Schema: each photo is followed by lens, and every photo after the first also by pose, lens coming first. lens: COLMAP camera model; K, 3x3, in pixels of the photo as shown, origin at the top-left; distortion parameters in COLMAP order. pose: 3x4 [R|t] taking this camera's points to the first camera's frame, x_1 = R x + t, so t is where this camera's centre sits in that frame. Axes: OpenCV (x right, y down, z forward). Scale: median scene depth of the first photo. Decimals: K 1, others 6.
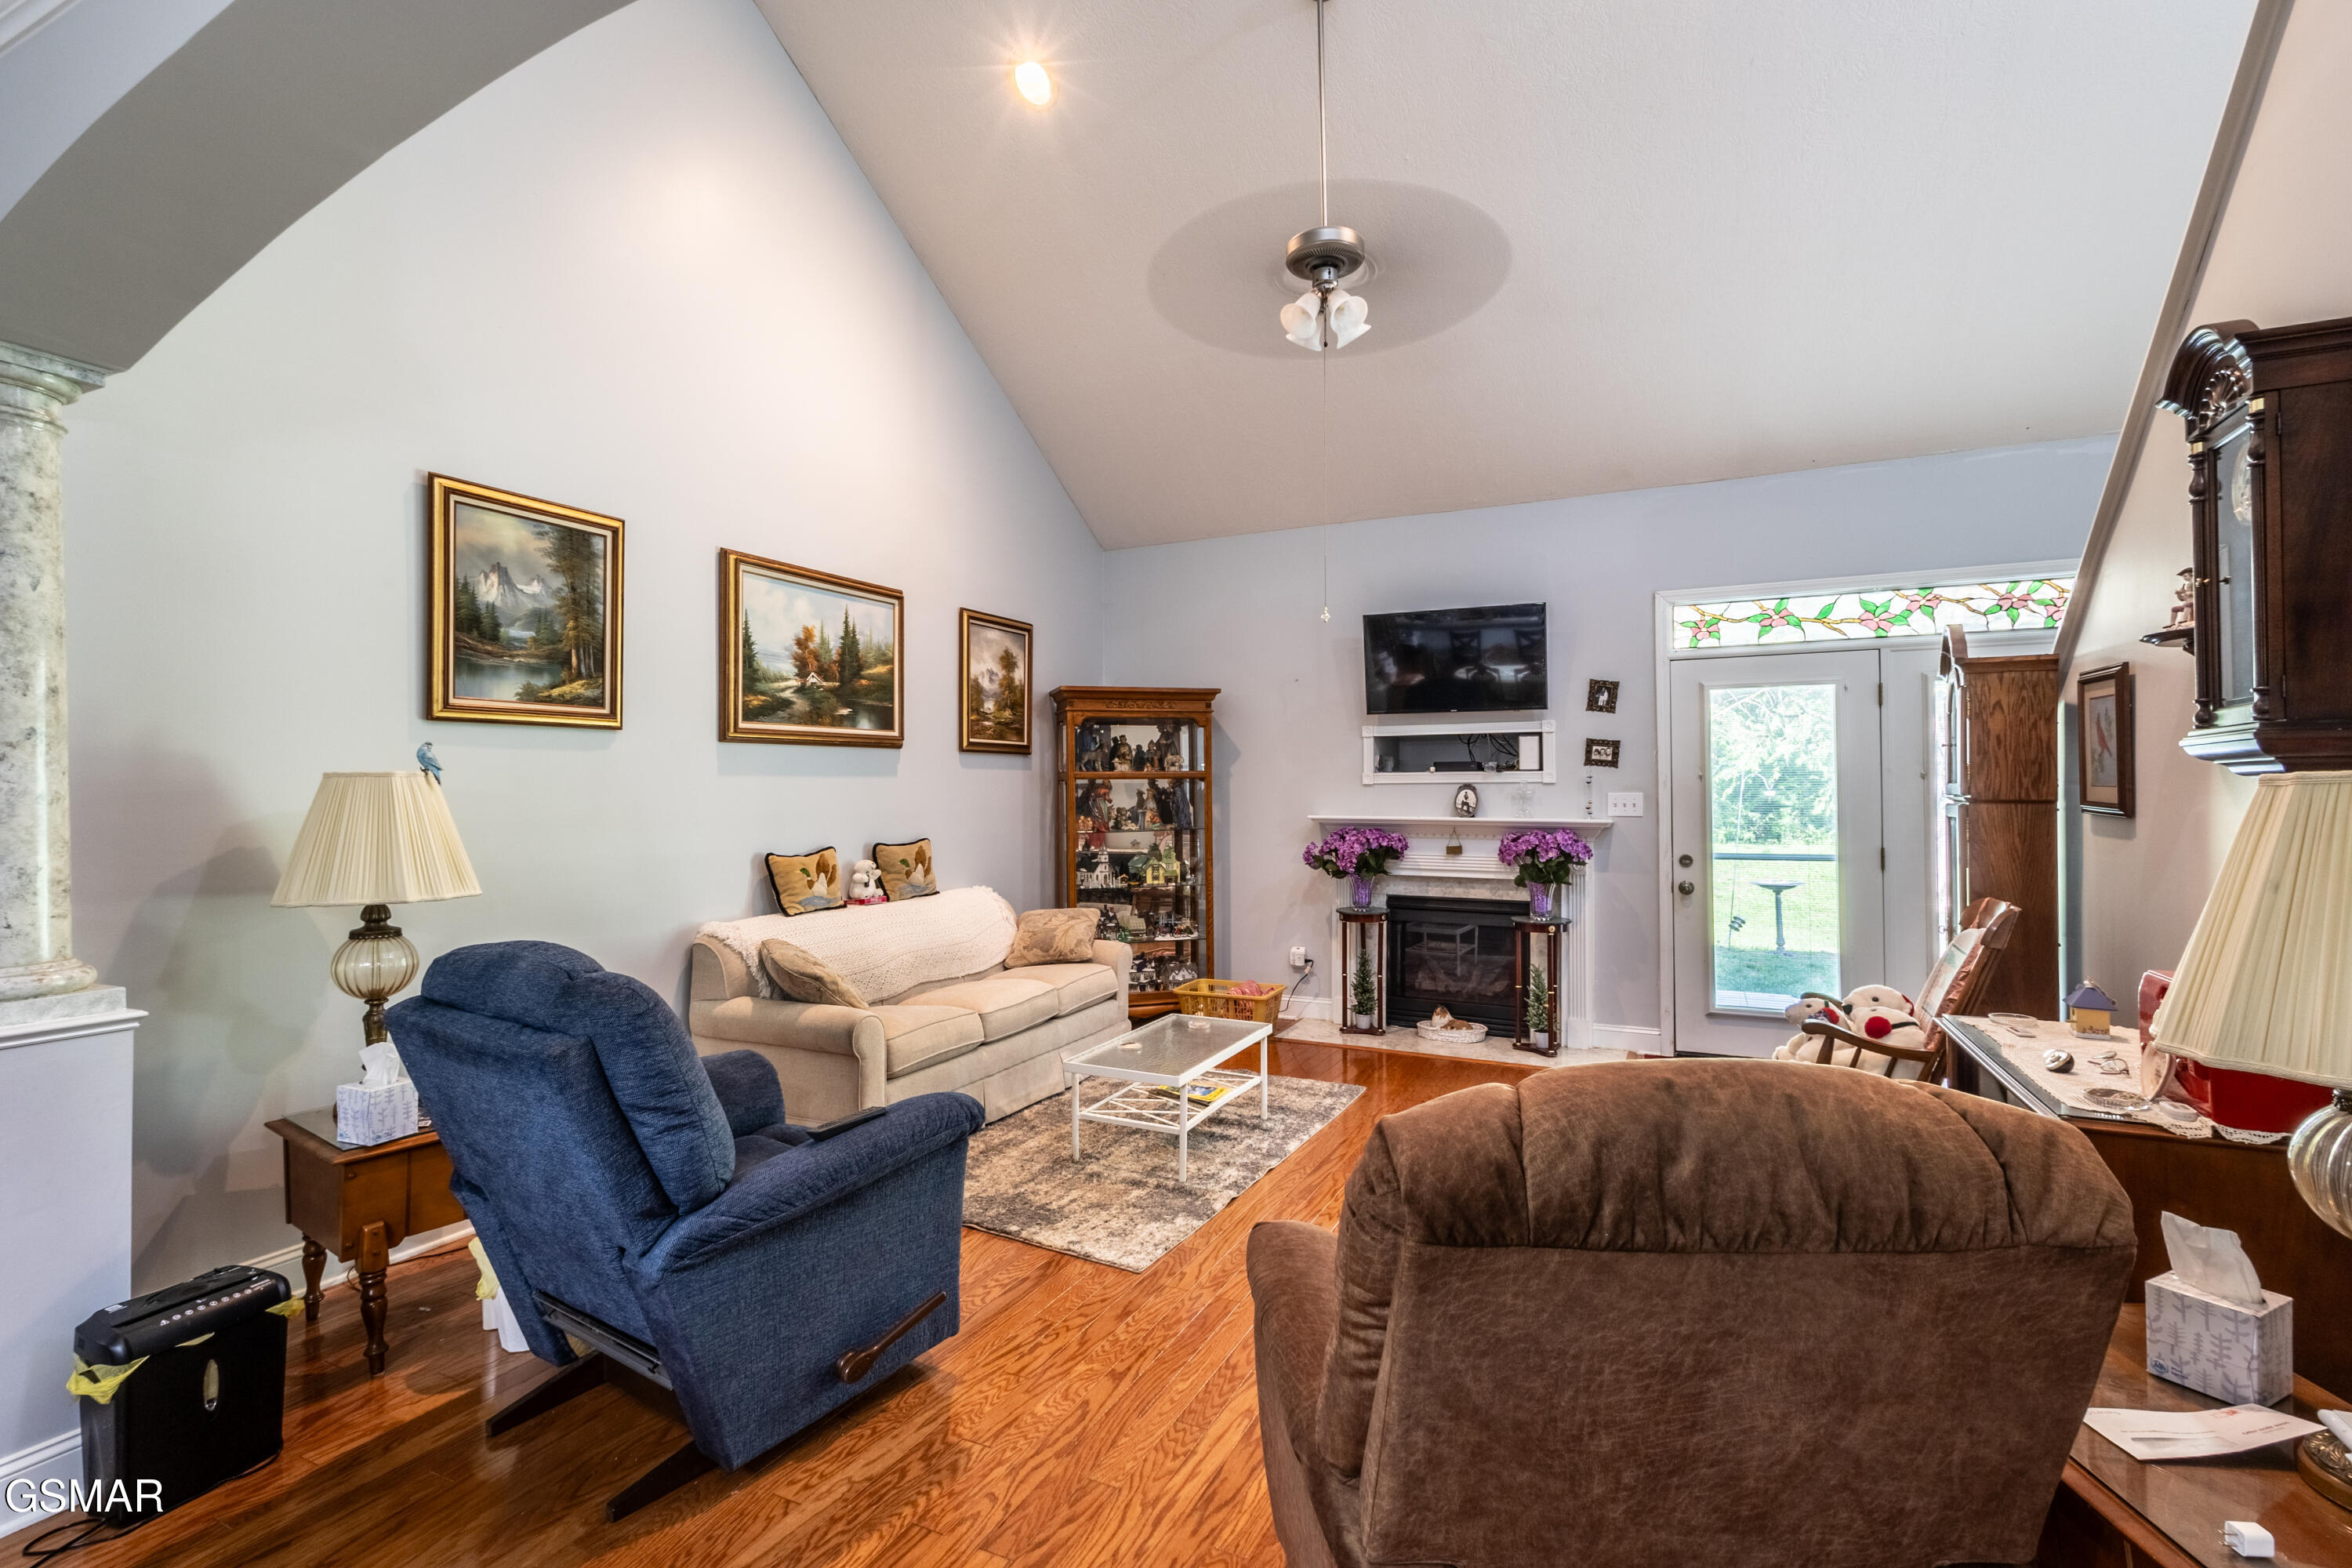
lens RADIAL K [[1070.3, 0, 1176.0], [0, 1070.3, 784.0], [0, 0, 1]] dist [0.000998, 0.000121]
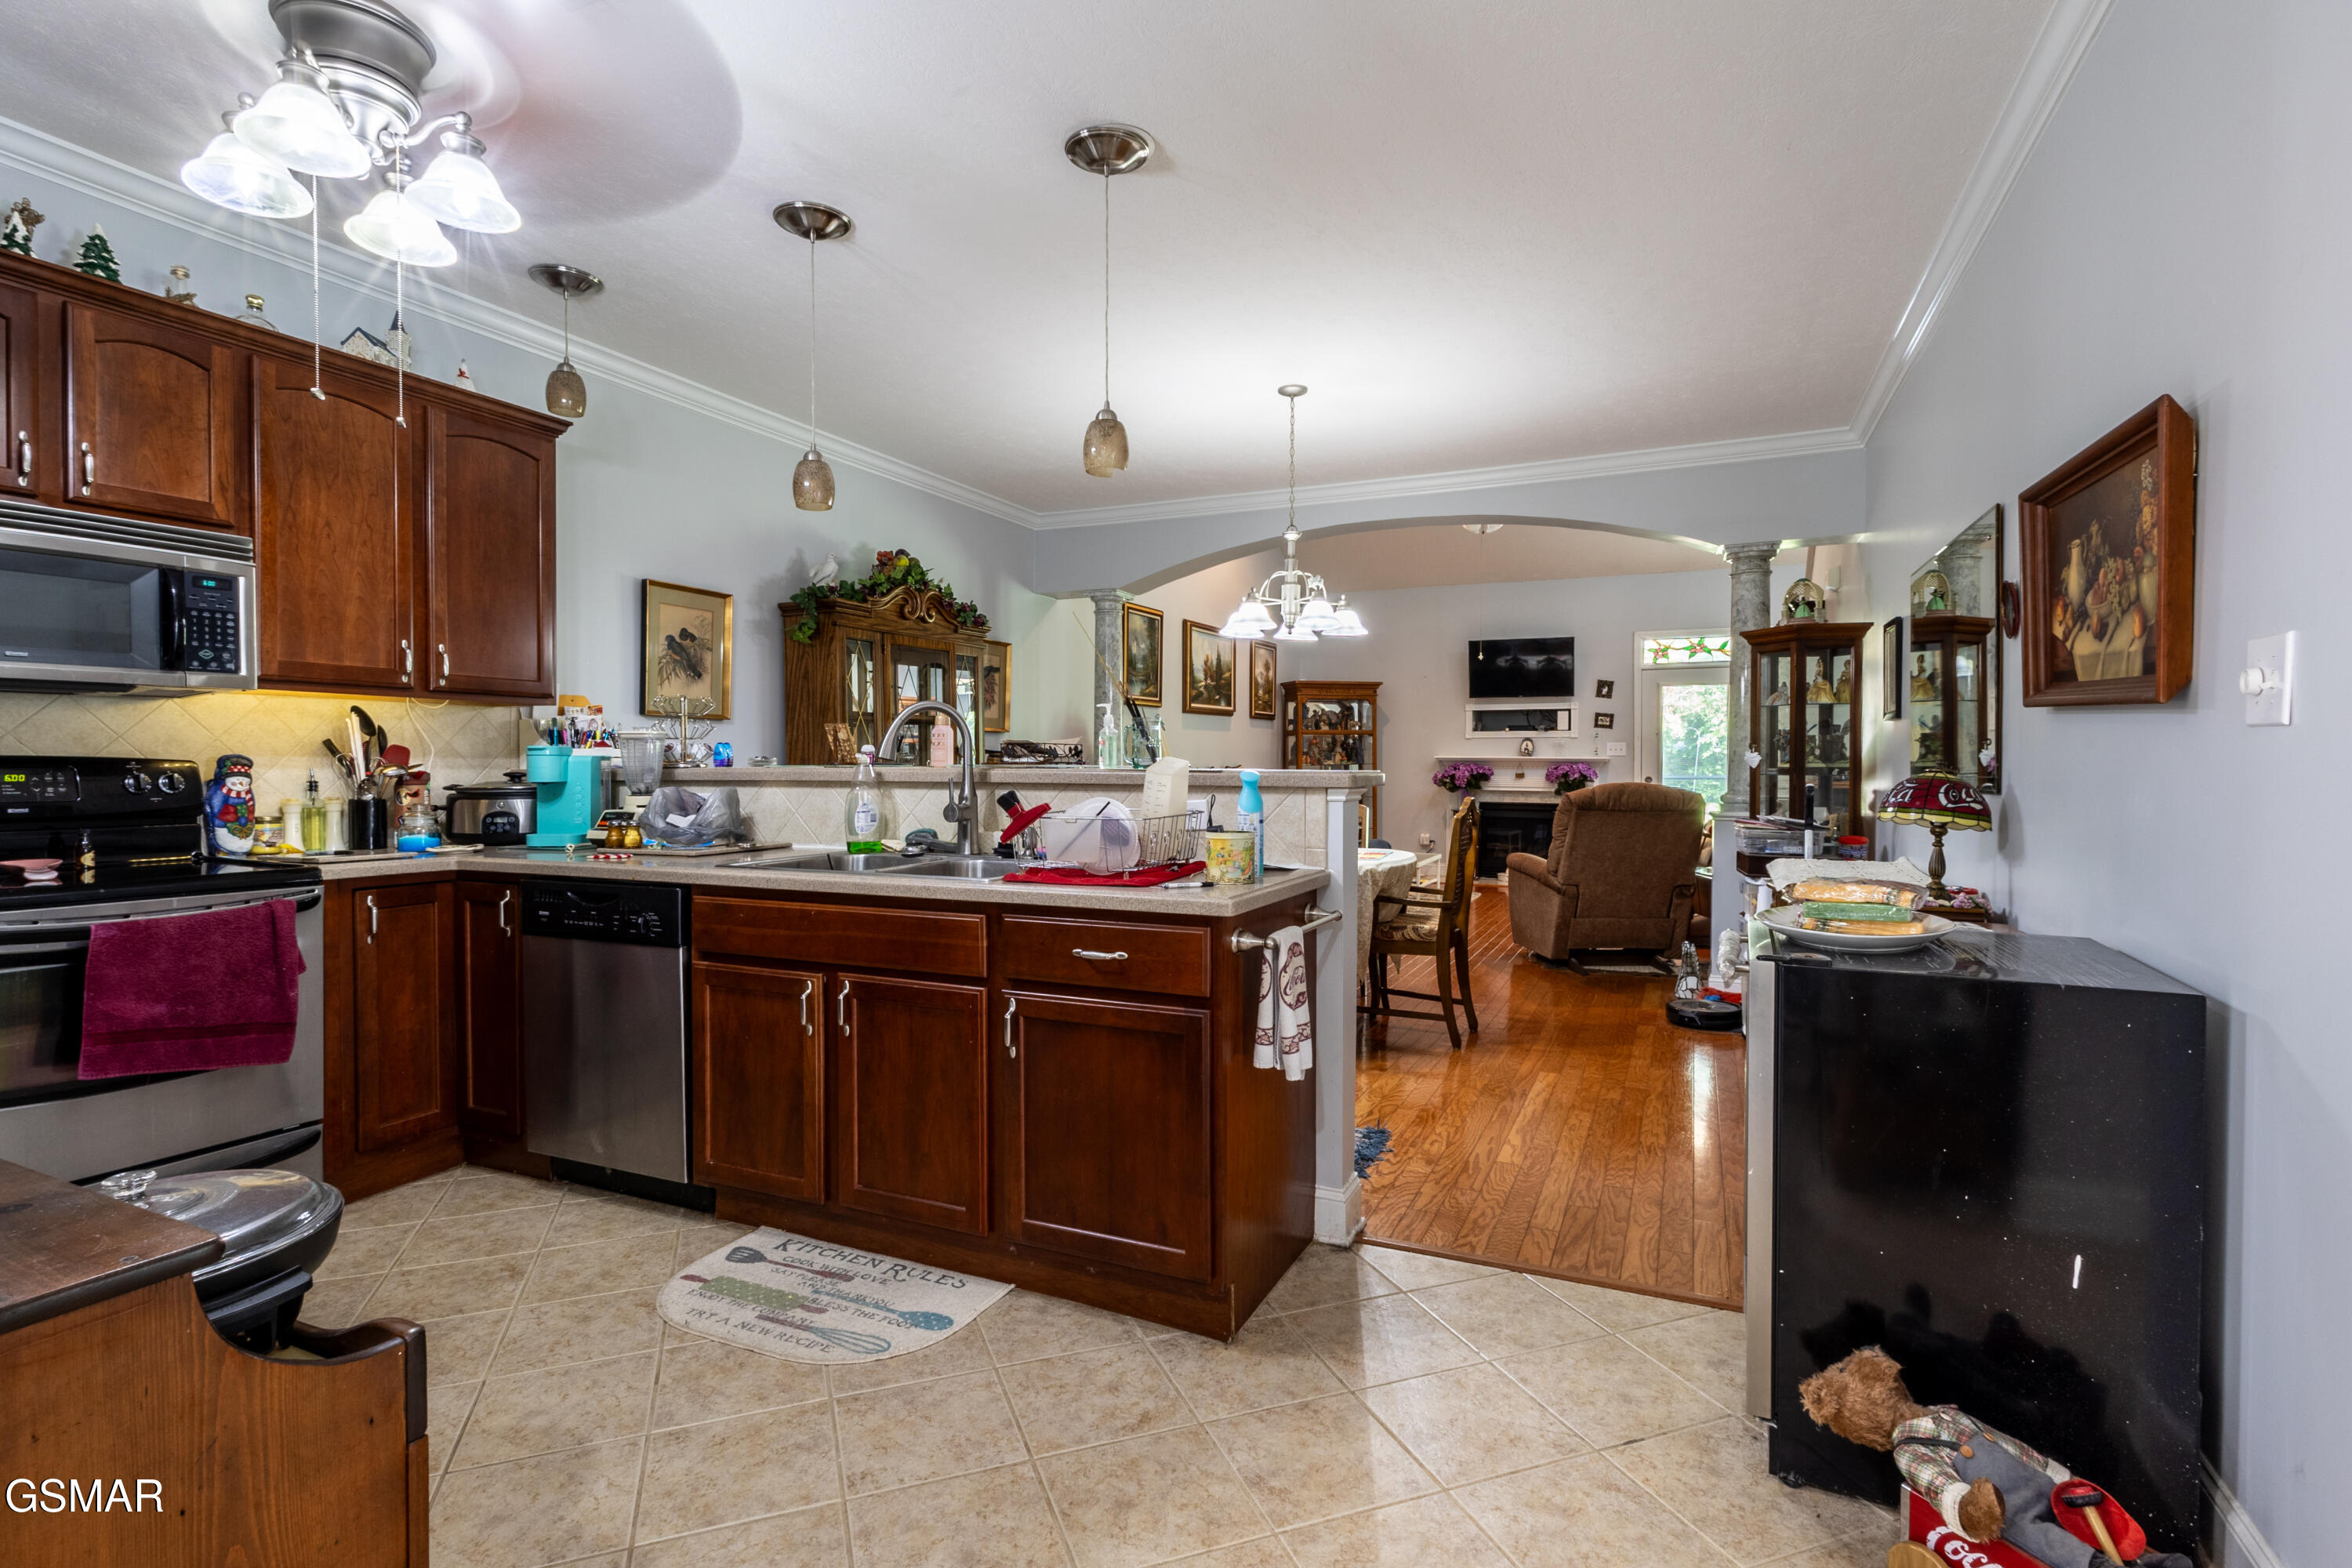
lens RADIAL K [[1117.6, 0, 1176.0], [0, 1117.6, 784.0], [0, 0, 1]] dist [0.000324, 0.000021]
pose [[0.999775, 0.003558, 0.020904, -0.350453], [-0.004132, 0.999614, 0.027470, 0.028073], [-0.020798, -0.027550, 0.999404, -0.842762]]
